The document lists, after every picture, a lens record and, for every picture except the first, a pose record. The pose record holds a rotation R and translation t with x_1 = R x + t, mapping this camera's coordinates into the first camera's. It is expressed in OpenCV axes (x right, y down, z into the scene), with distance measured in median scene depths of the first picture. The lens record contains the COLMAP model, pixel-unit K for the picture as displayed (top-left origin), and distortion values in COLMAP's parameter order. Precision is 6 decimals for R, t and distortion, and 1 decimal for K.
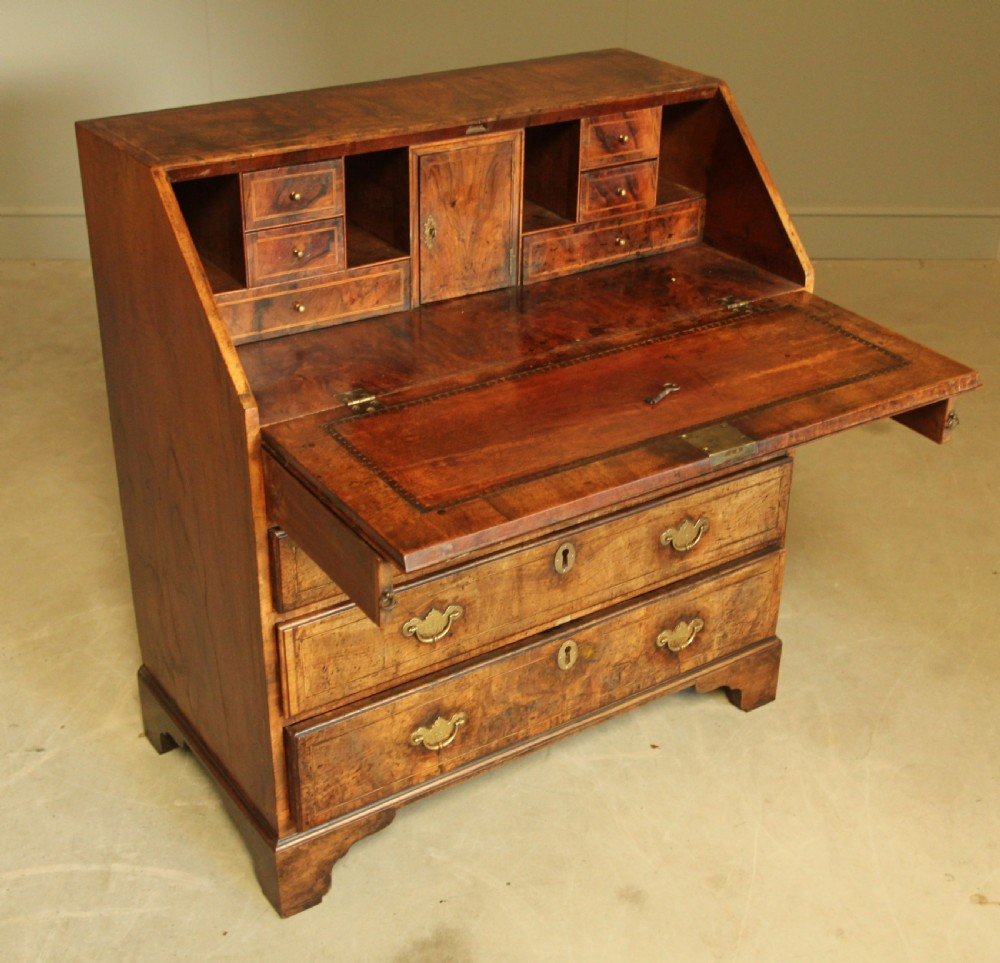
lens RADIAL K [[1487.1, 0, 518.7], [0, 1487.1, 493.2], [0, 0, 1]] dist [-0.067778, 0.000000]
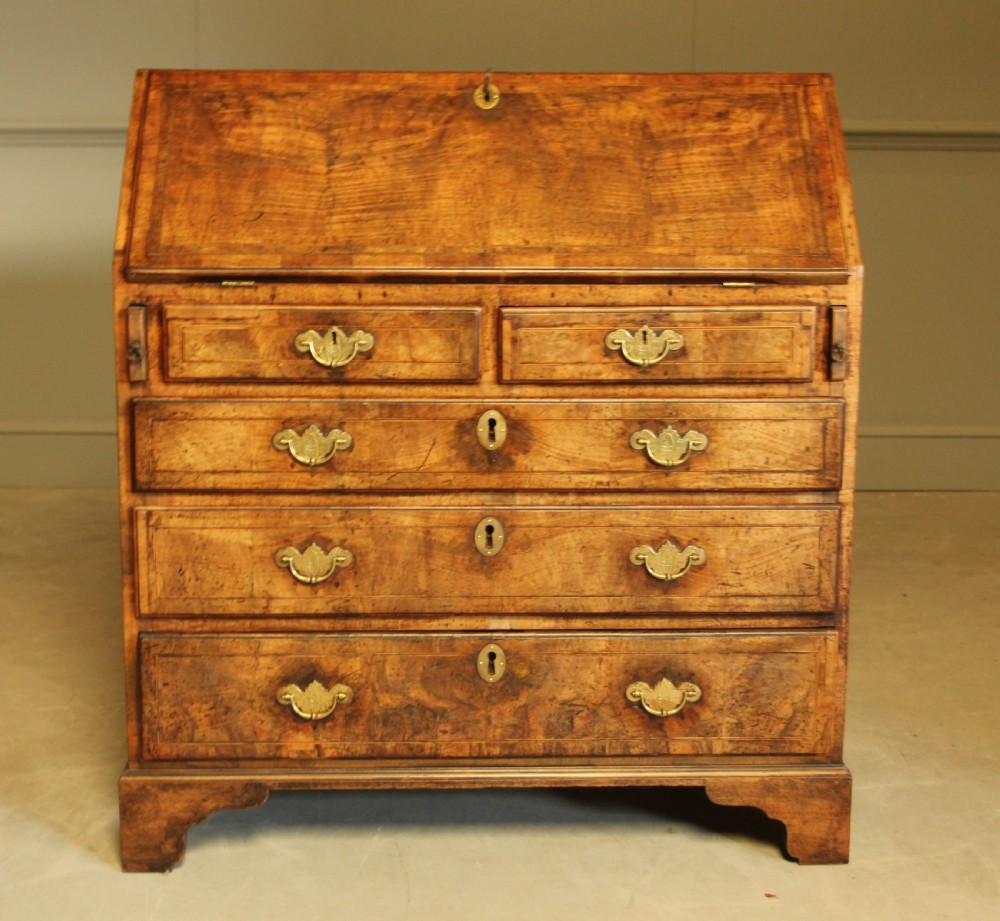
lens RADIAL K [[1899.5, 0, 479.7], [0, 1899.5, 444.9], [0, 0, 1]] dist [-0.037422, 0.000000]
pose [[0.838837, 0.091484, -0.536641, 0.610992], [-0.250096, 0.940353, -0.230625, 0.247709], [0.483534, 0.327668, 0.811683, 0.065881]]
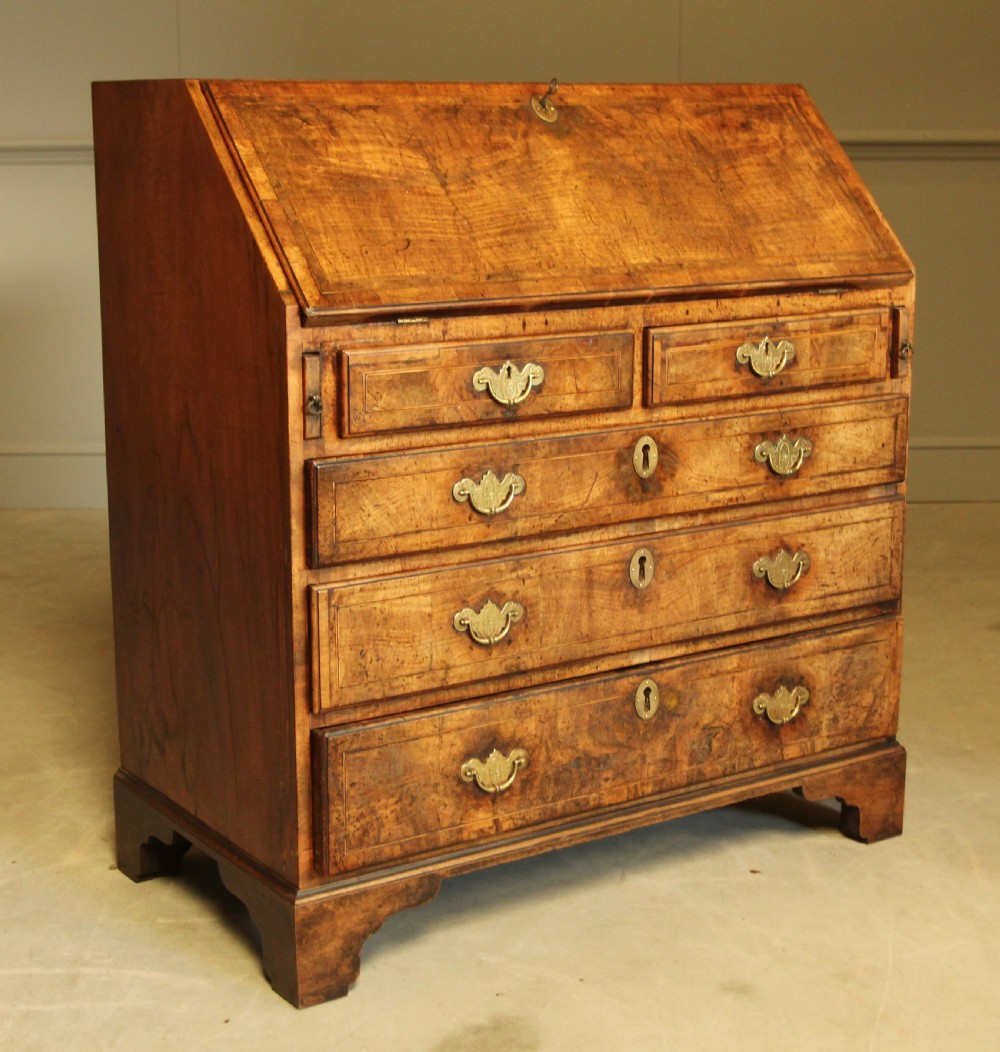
lens RADIAL K [[1972.9, 0, 509.8], [0, 1972.9, 516.0], [0, 0, 1]] dist [-0.057790, 0.000000]
pose [[0.999893, -0.012931, -0.006820, -0.035027], [0.010502, 0.959860, -0.280282, 0.321006], [0.010170, 0.280180, 0.959894, -0.081862]]
